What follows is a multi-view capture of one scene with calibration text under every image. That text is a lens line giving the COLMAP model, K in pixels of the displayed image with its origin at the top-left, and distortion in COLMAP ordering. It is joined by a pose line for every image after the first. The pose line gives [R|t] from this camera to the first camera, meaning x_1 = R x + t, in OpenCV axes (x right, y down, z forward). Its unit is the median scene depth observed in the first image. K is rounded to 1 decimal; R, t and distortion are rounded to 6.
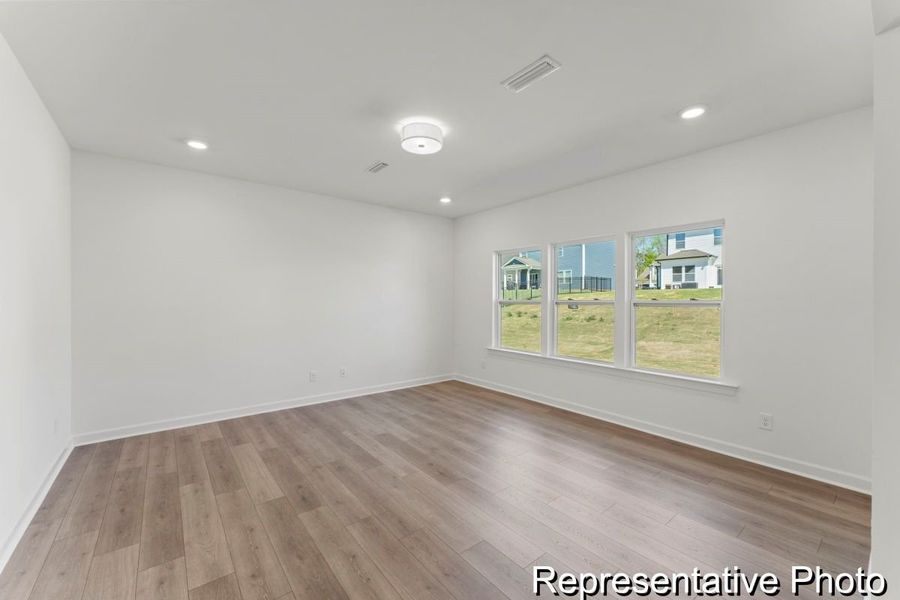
lens RADIAL K [[368.2, 0, 450.3], [0, 368.2, 296.9], [0, 0, 1]] dist [0.001493, -0.000151]
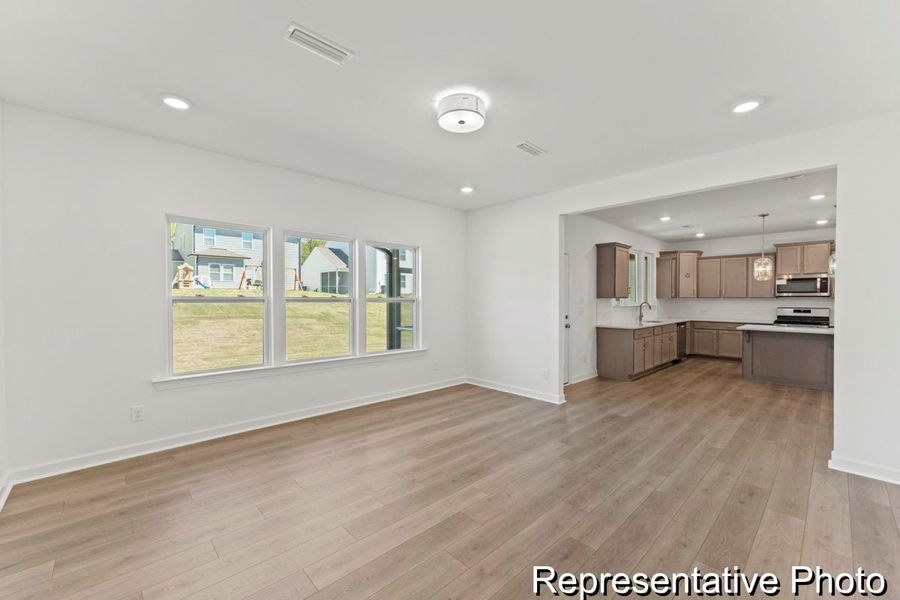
lens RADIAL K [[368.2, 0, 448.3], [0, 368.2, 301.4], [0, 0, 1]] dist [0.001493, -0.000151]
pose [[-0.089825, -0.017968, 0.995795, -1.062228], [-0.011233, 0.999792, 0.017026, -0.006997], [-0.995894, -0.009657, -0.090009, 1.227286]]
